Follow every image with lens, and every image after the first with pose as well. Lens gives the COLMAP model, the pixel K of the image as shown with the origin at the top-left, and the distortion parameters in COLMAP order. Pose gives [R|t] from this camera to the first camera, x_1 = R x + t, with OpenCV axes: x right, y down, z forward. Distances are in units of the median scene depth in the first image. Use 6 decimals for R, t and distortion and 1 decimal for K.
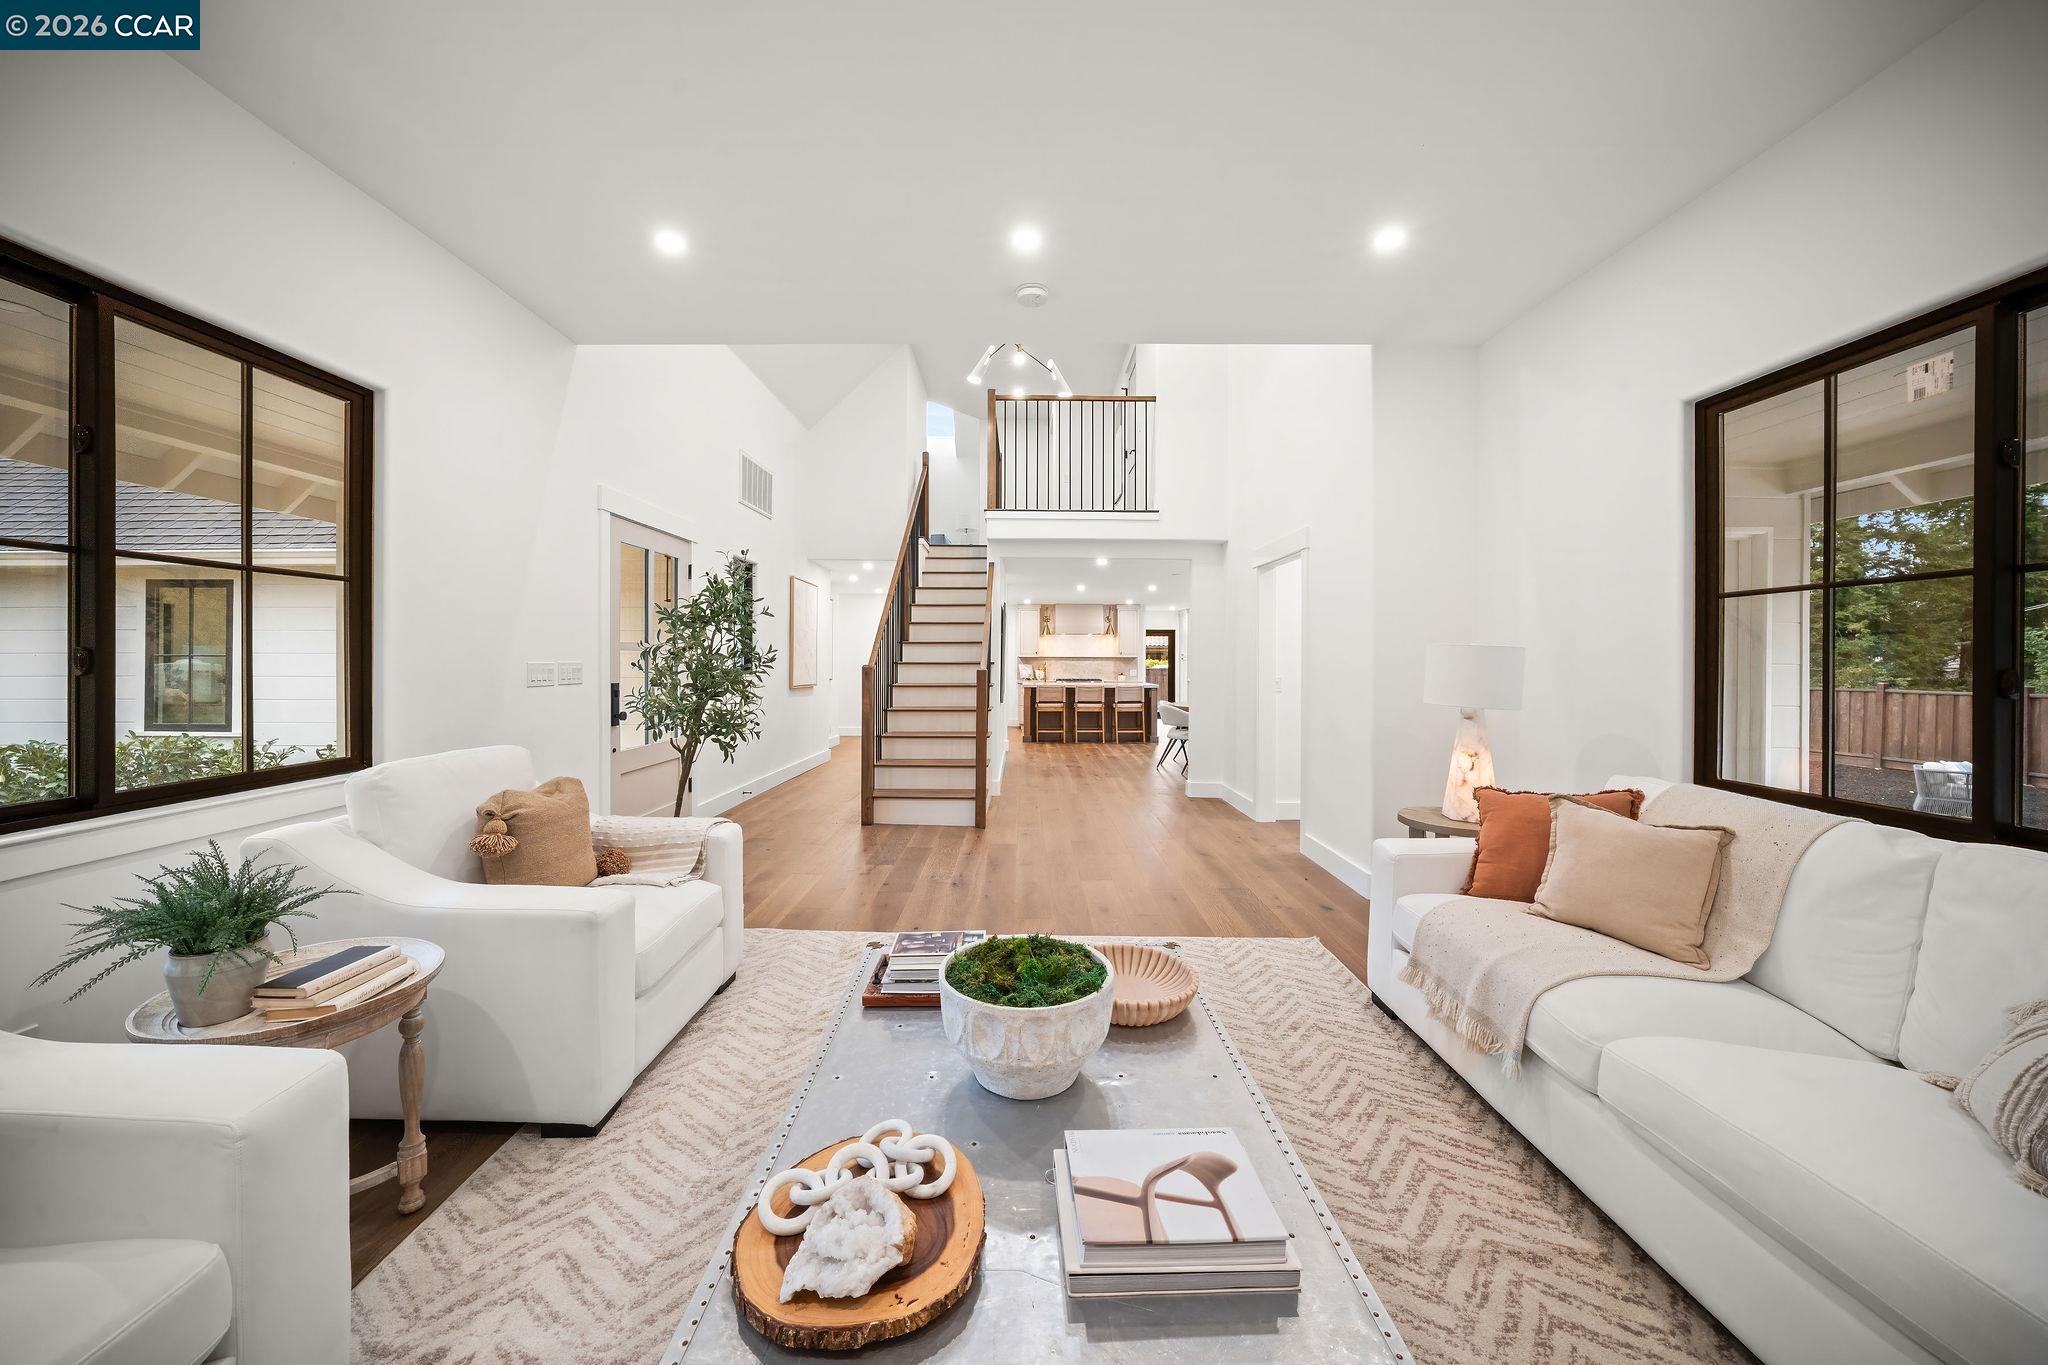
lens RADIAL K [[725.2, 0, 1014.5], [0, 725.2, 656.8], [0, 0, 1]] dist [-0.017288, 0.000858]
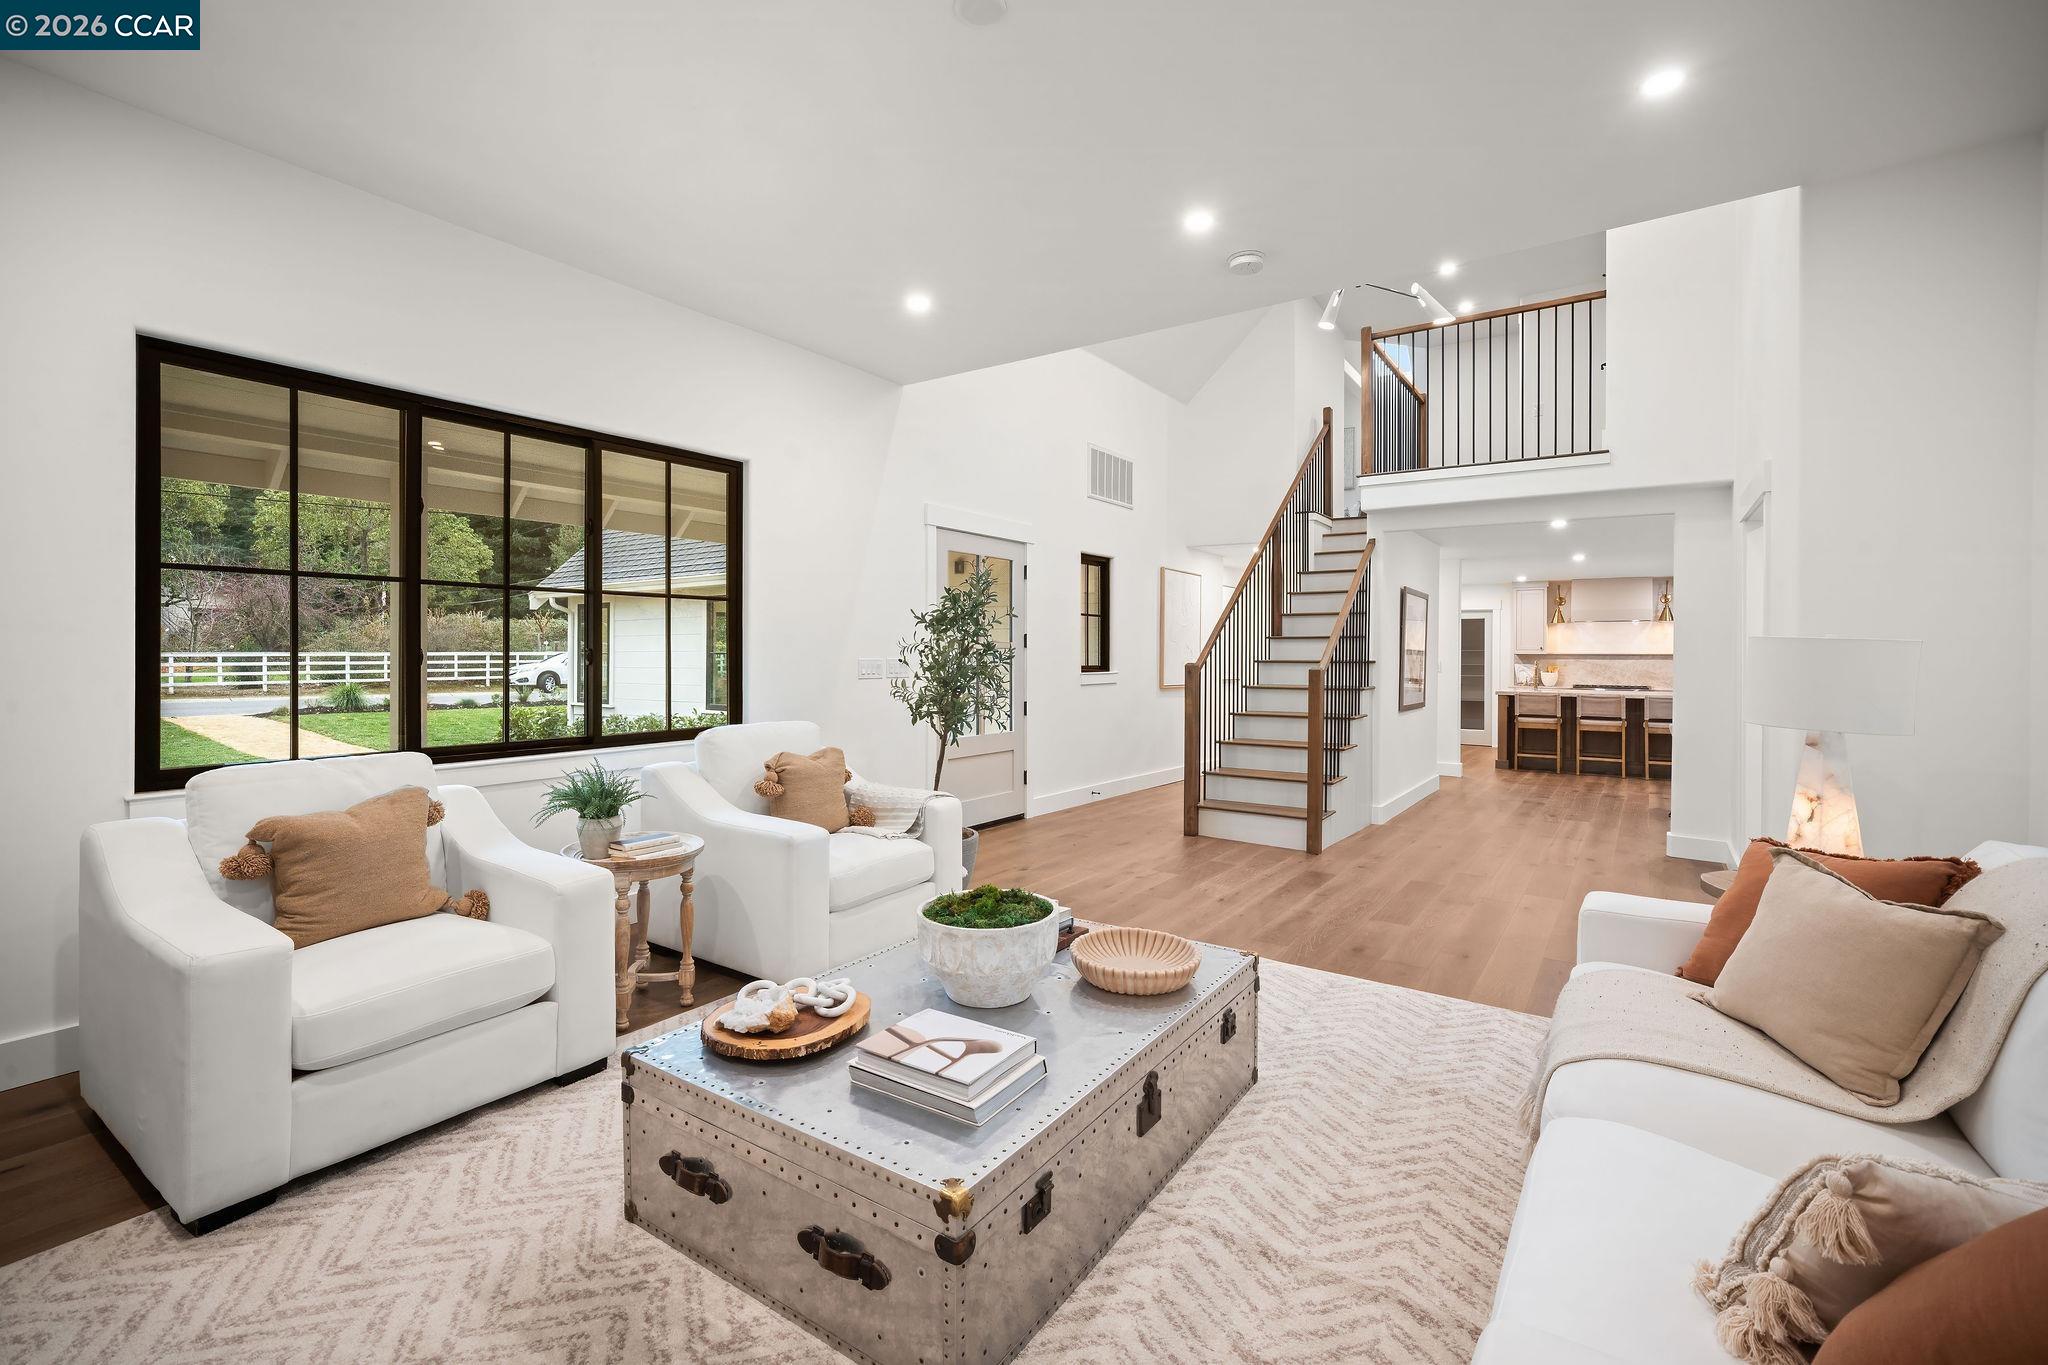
lens RADIAL K [[890.6, 0, 1018.9], [0, 890.6, 656.6], [0, 0, 1]] dist [-0.011830, 0.000656]
pose [[0.824500, 0.001924, -0.565858, 0.251992], [-0.000057, 0.999994, 0.003318, -0.000586], [0.565861, -0.002704, 0.824496, -0.059237]]
